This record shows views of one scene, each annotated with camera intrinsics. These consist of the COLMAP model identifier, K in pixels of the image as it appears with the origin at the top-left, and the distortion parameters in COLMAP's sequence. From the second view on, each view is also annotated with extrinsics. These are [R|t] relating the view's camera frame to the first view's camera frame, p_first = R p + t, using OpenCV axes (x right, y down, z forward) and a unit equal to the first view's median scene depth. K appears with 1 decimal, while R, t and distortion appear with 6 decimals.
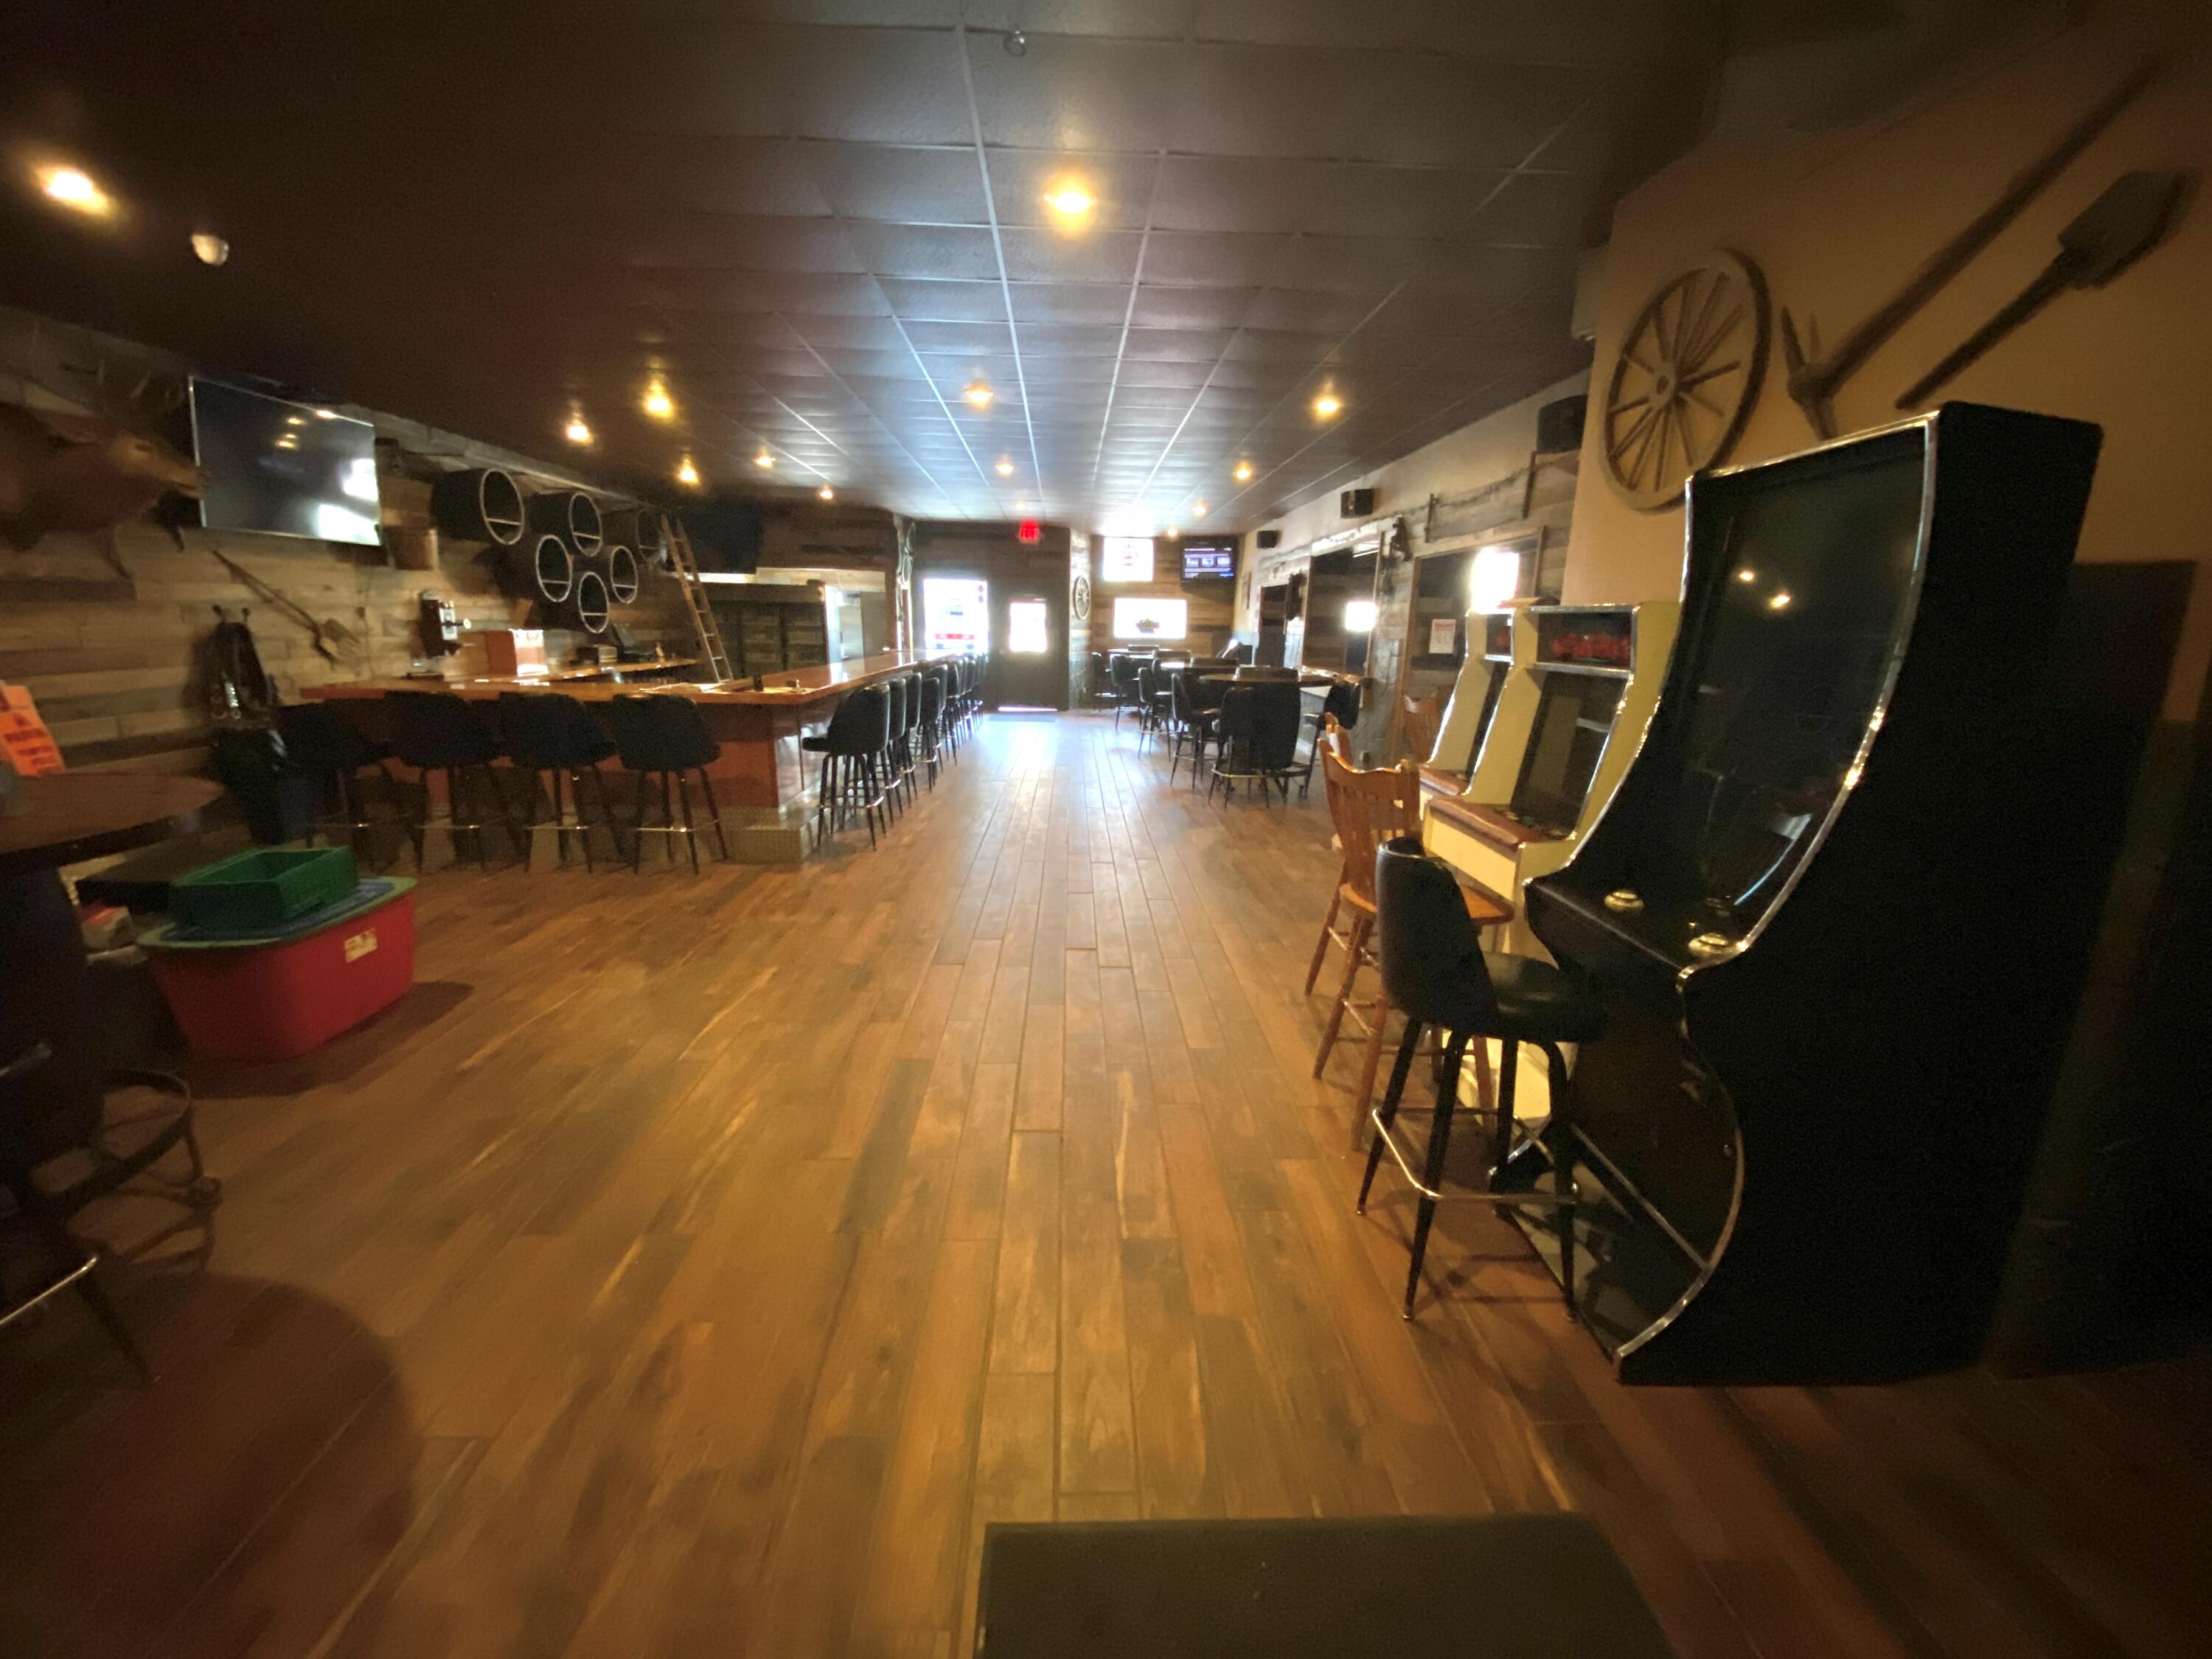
lens RADIAL K [[893.4, 0, 1105.3], [0, 893.4, 833.2], [0, 0, 1]] dist [0.026565, -0.023626]
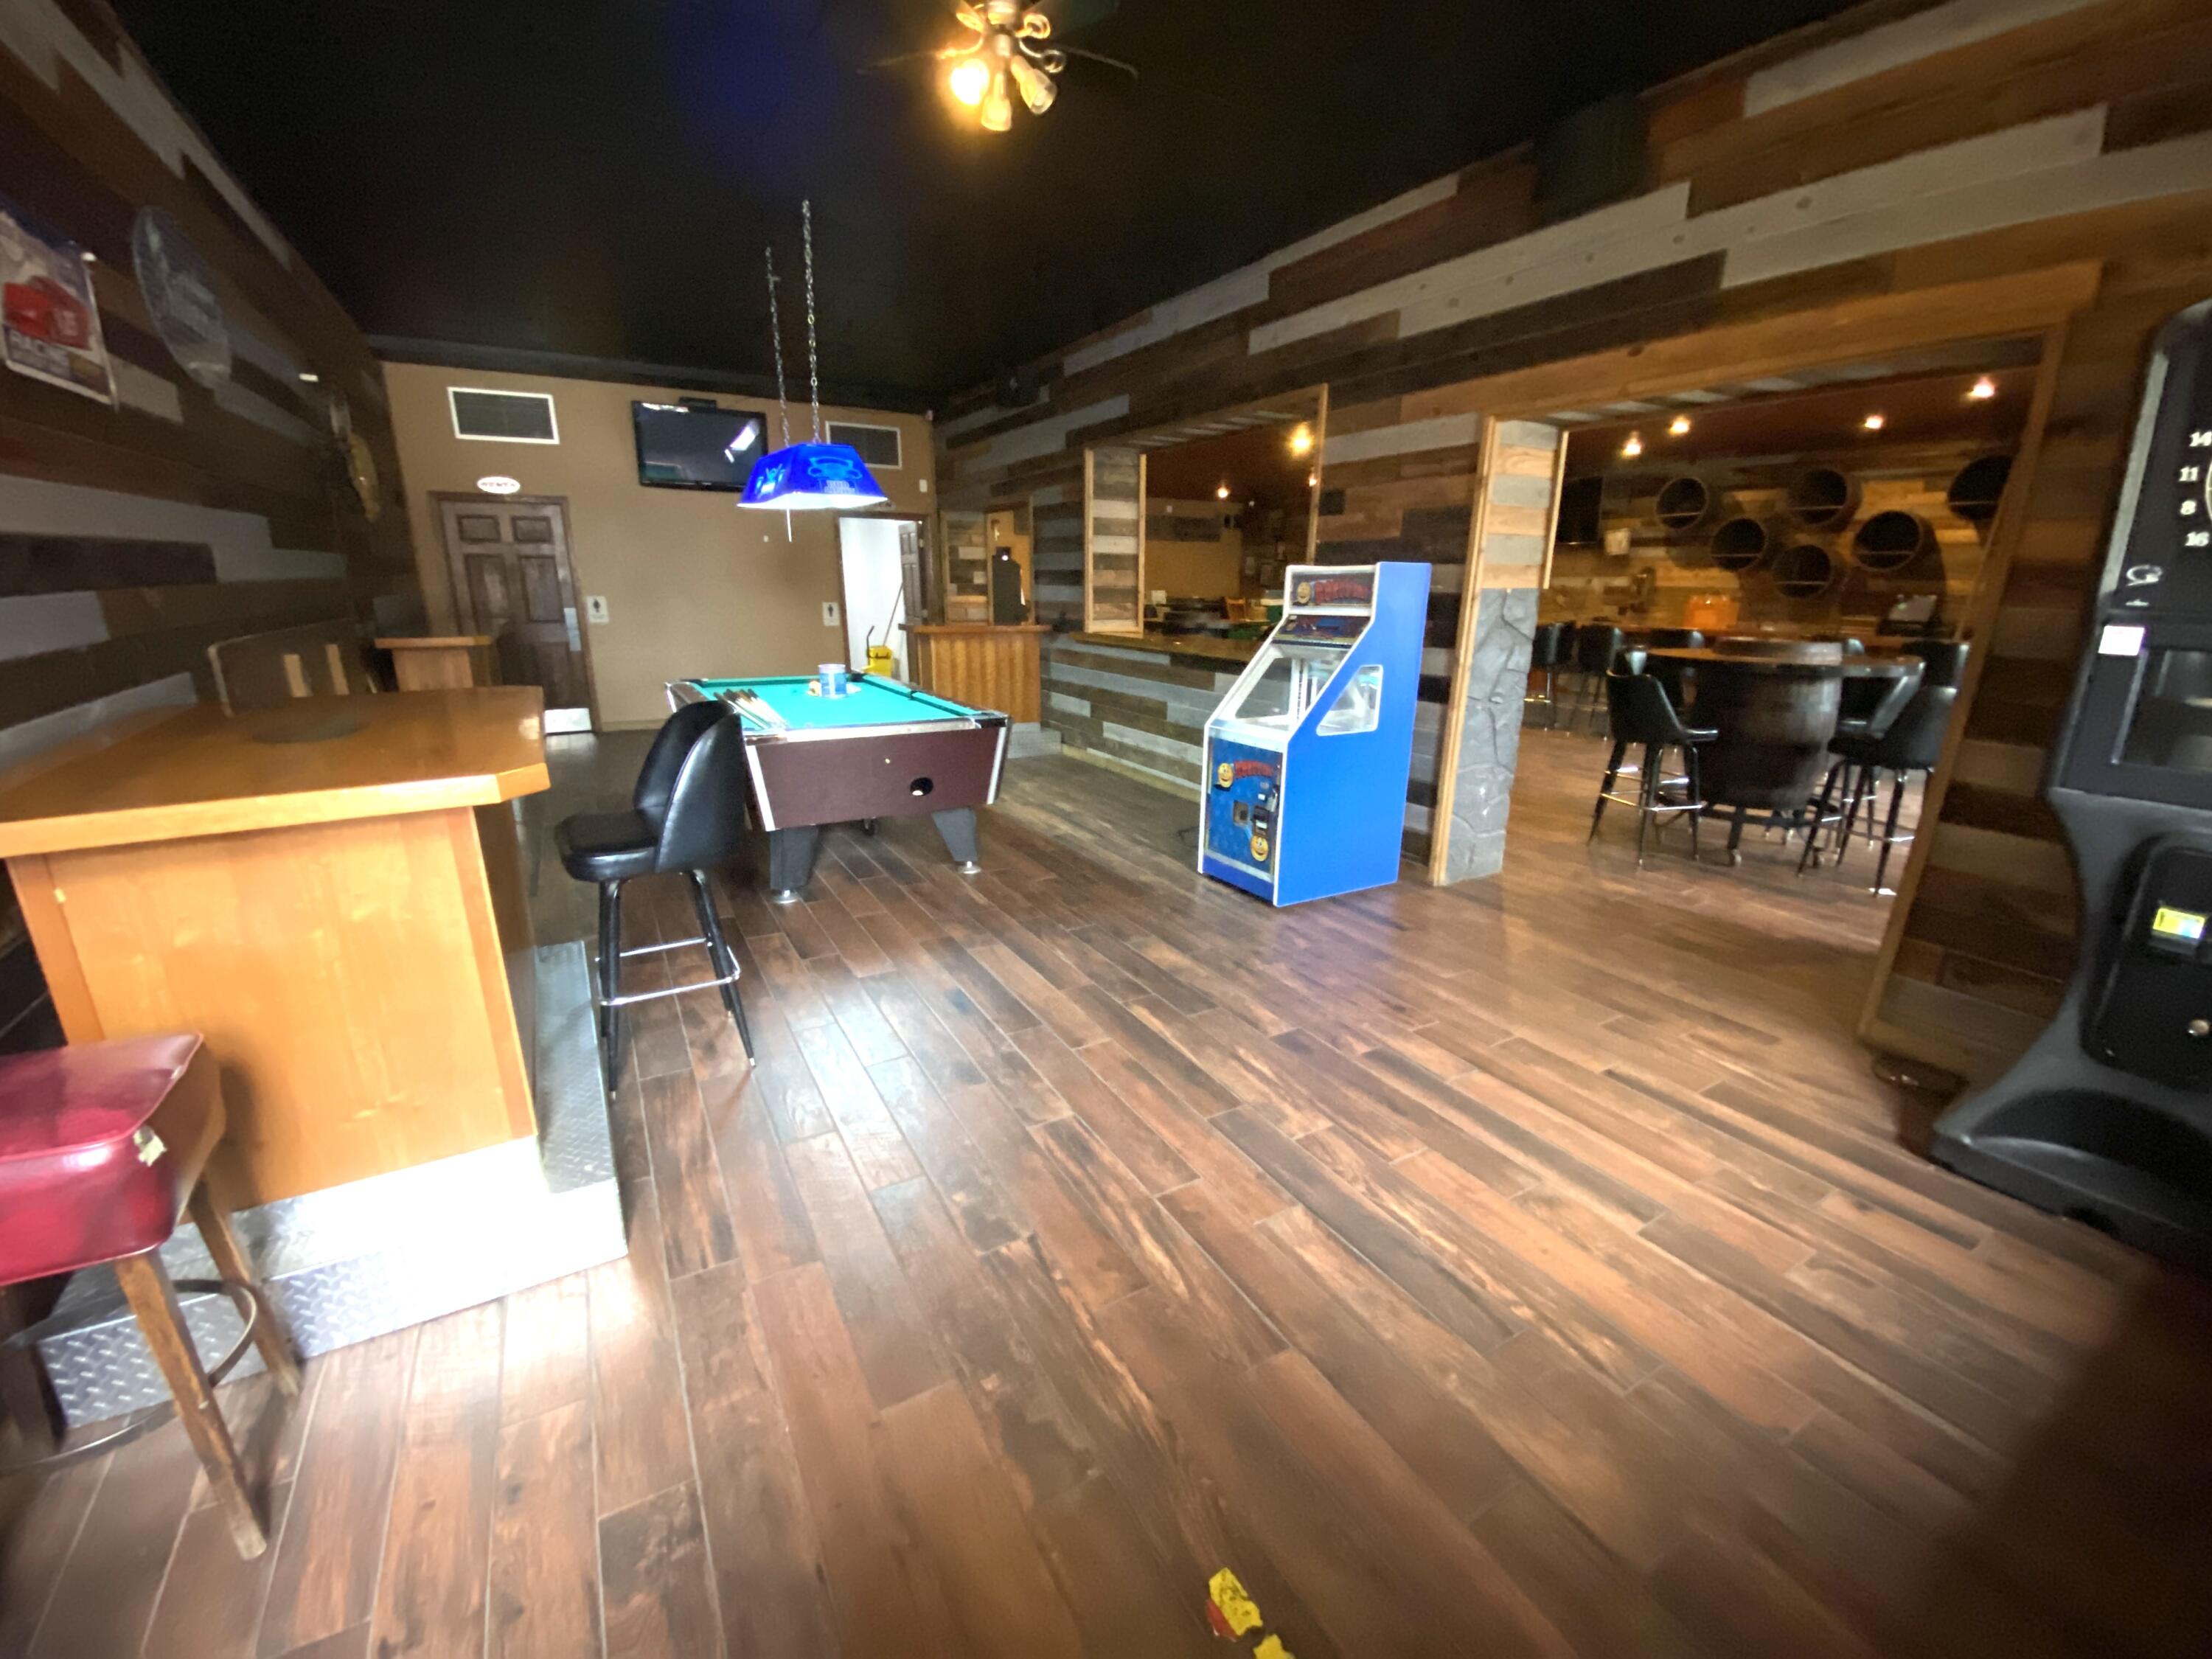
lens RADIAL K [[893.4, 0, 1105.3], [0, 893.4, 833.2], [0, 0, 1]] dist [0.026565, -0.023626]
pose [[-0.884859, 0.097161, -0.455614, 0.723202], [-0.134307, 0.883278, 0.449202, -0.377737], [0.446078, 0.458672, -0.768527, 1.715422]]
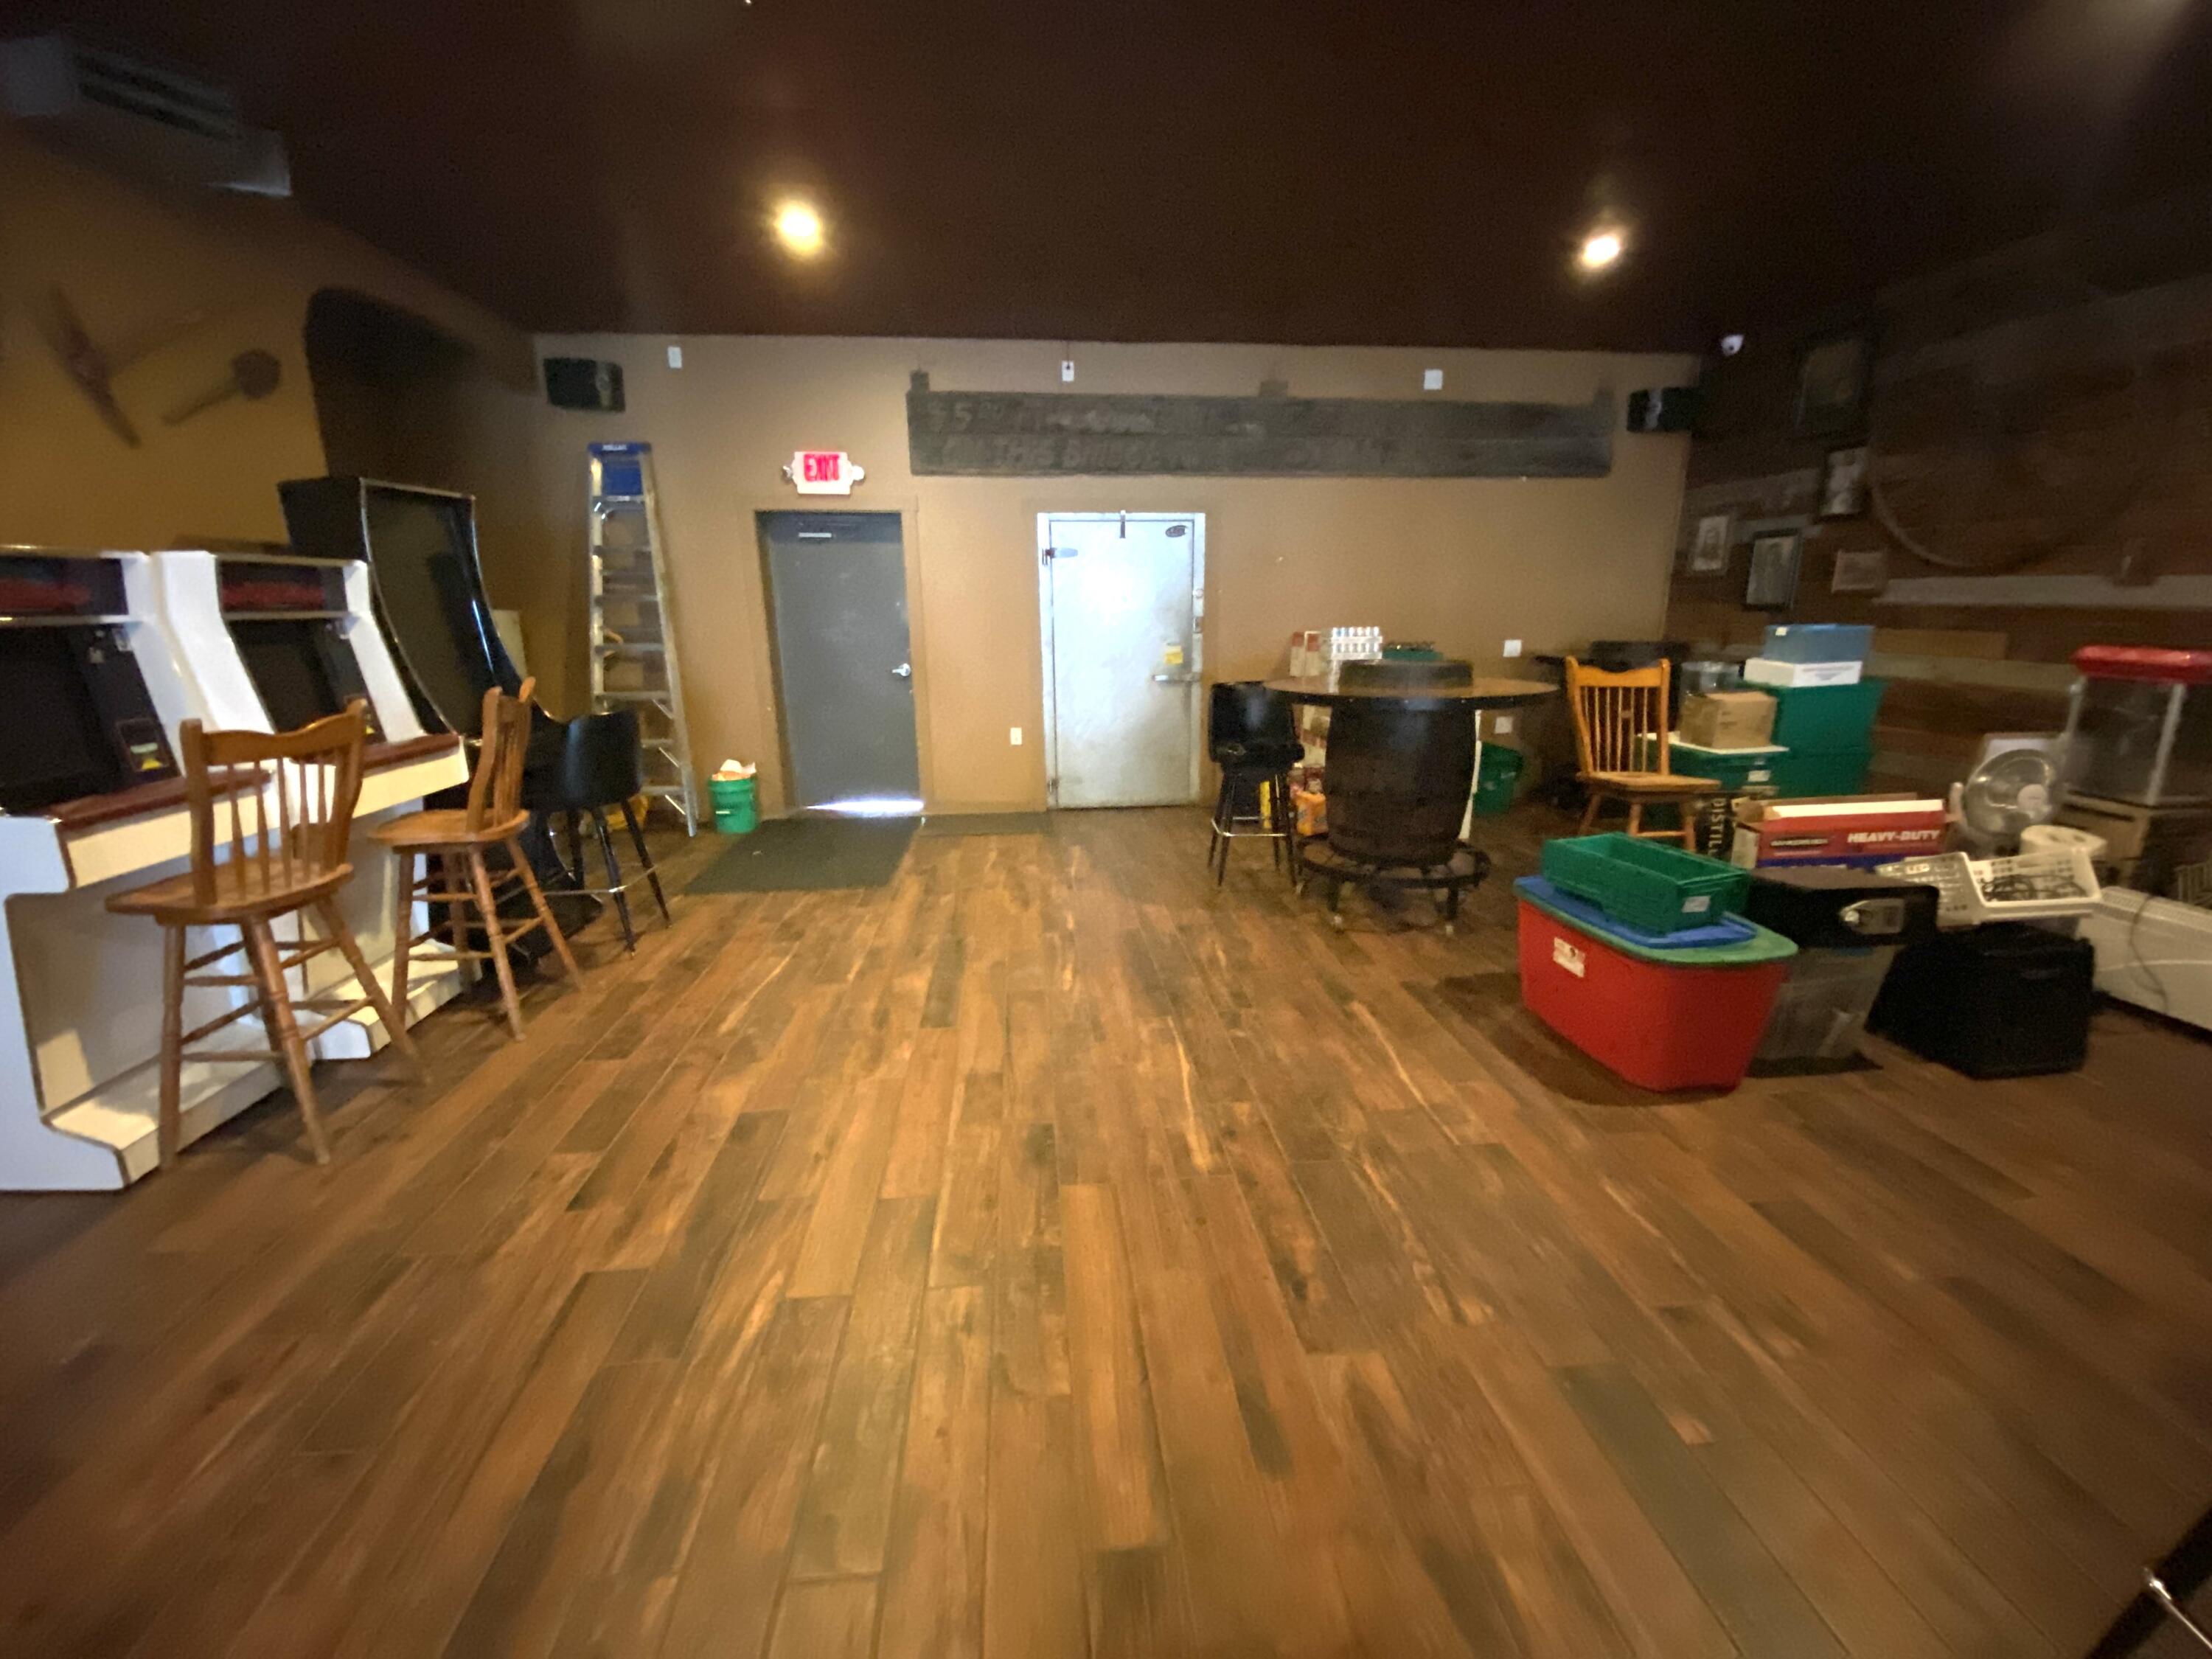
lens RADIAL K [[888.5, 0, 1101.5], [0, 888.5, 838.3], [0, 0, 1]] dist [0.026633, -0.024217]
pose [[-0.998560, -0.003490, -0.053538, -0.119274], [-0.028164, 0.883425, 0.467725, -0.136912], [0.045664, 0.468559, -0.882251, 0.621033]]
